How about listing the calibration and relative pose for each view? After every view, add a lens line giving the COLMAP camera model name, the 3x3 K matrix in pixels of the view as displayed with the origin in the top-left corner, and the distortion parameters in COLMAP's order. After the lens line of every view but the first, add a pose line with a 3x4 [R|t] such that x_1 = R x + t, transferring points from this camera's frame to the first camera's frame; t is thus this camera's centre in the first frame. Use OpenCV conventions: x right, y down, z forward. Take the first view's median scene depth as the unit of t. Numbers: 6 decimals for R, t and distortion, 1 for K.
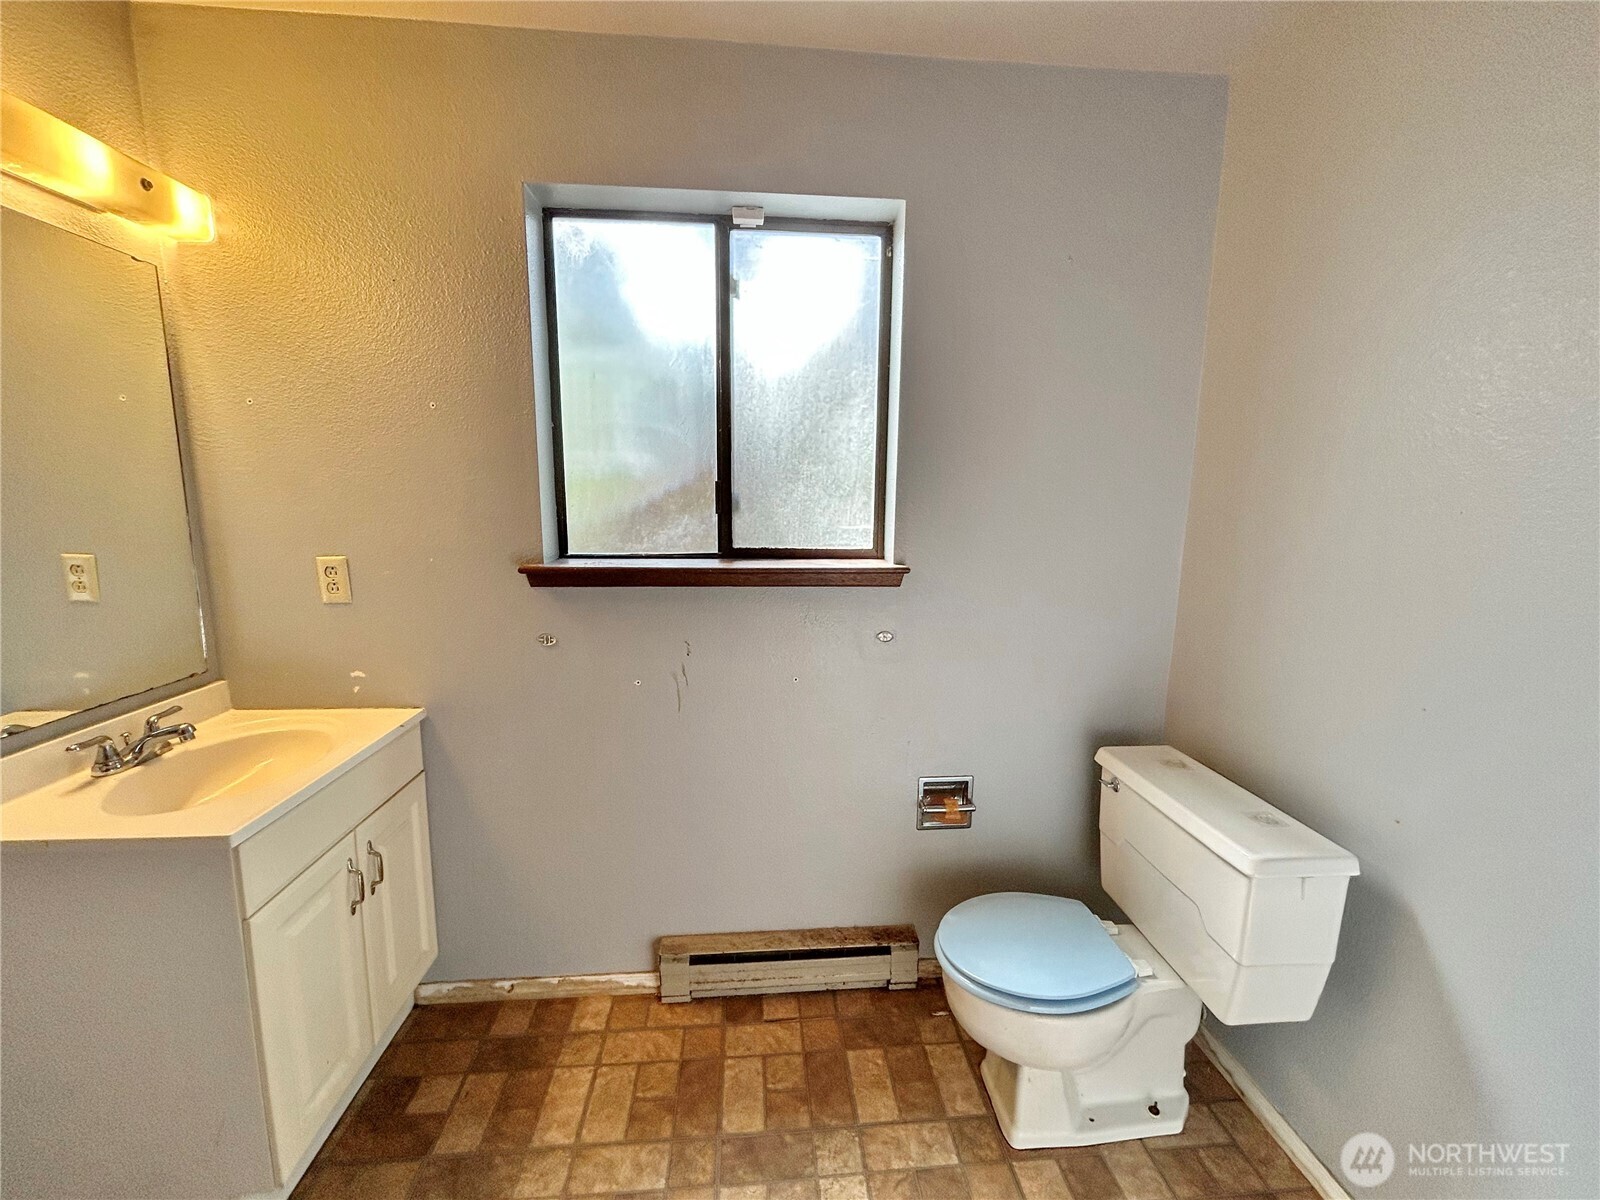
lens RADIAL K [[653.4, 0, 816.8], [0, 653.4, 592.3], [0, 0, 1]] dist [0.002854, 0.000110]
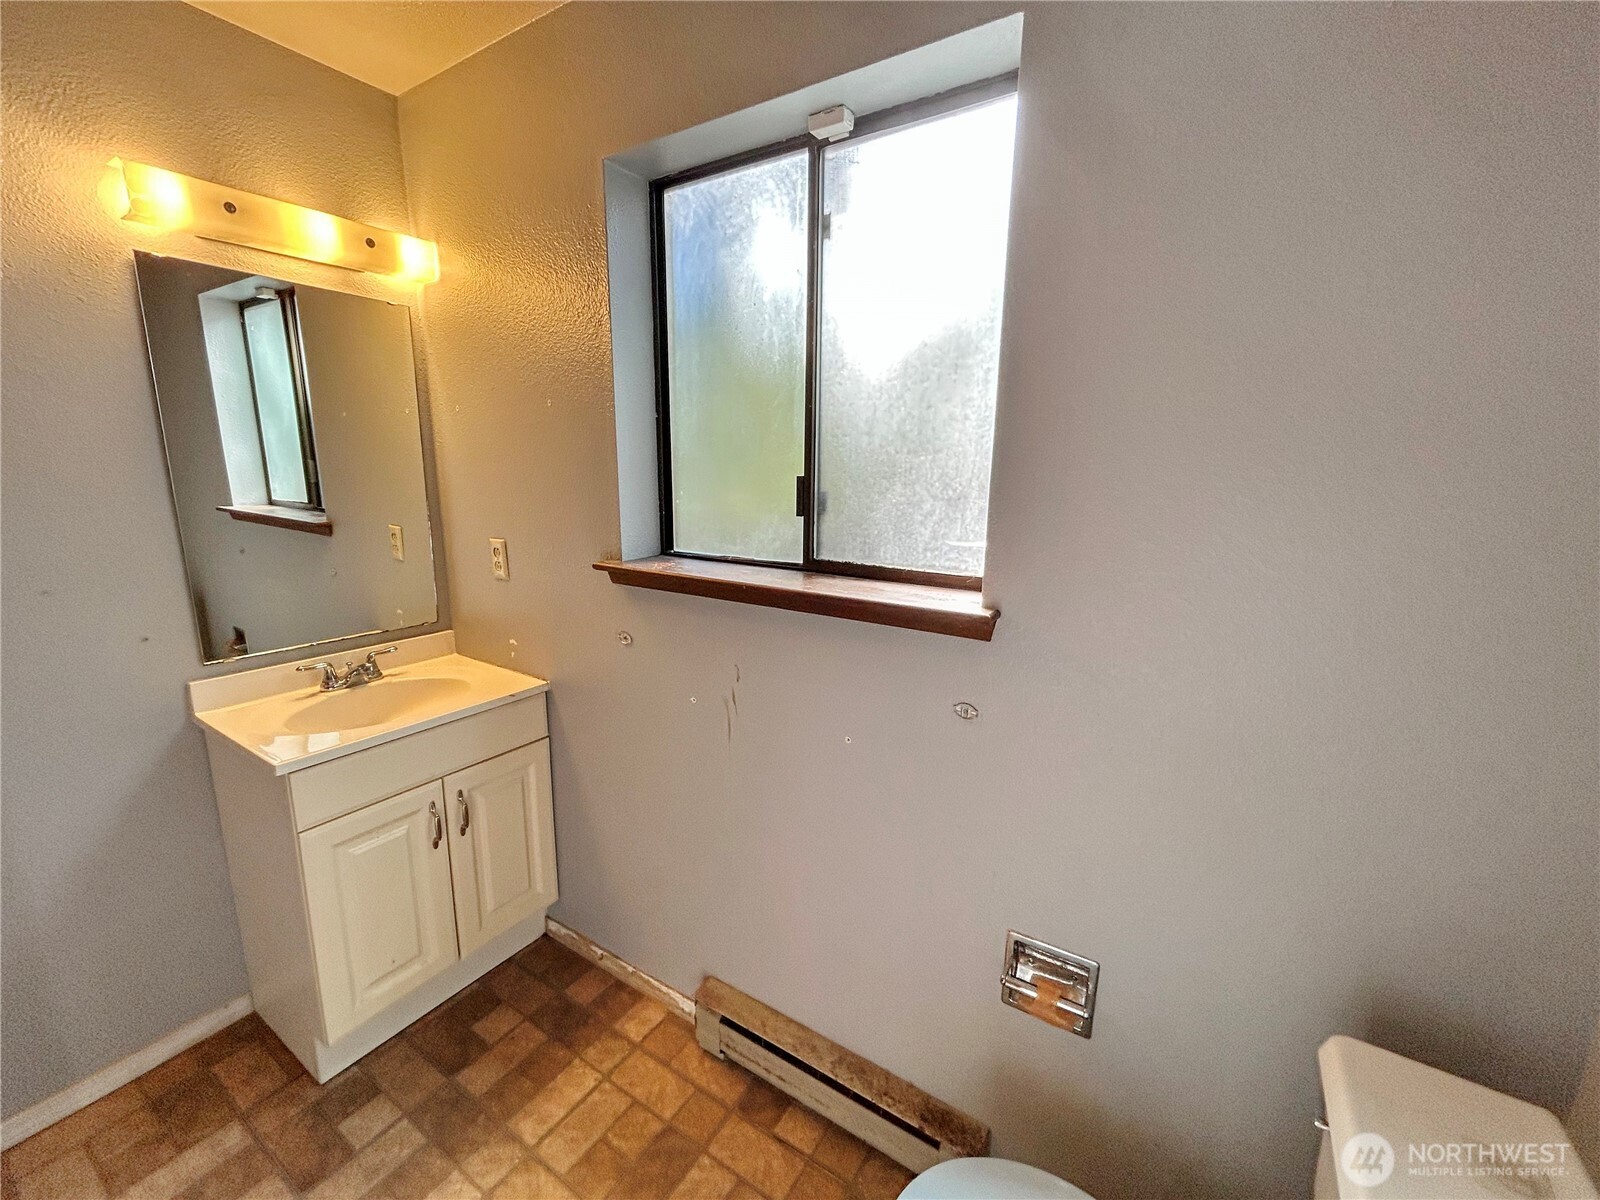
lens RADIAL K [[653.4, 0, 797.9], [0, 653.4, 596.8], [0, 0, 1]] dist [0.002854, 0.000110]
pose [[0.793015, 0.120488, -0.597168, 0.365958], [-0.097652, 0.992712, 0.070617, -0.081973], [0.601324, 0.002314, 0.799002, 0.365776]]
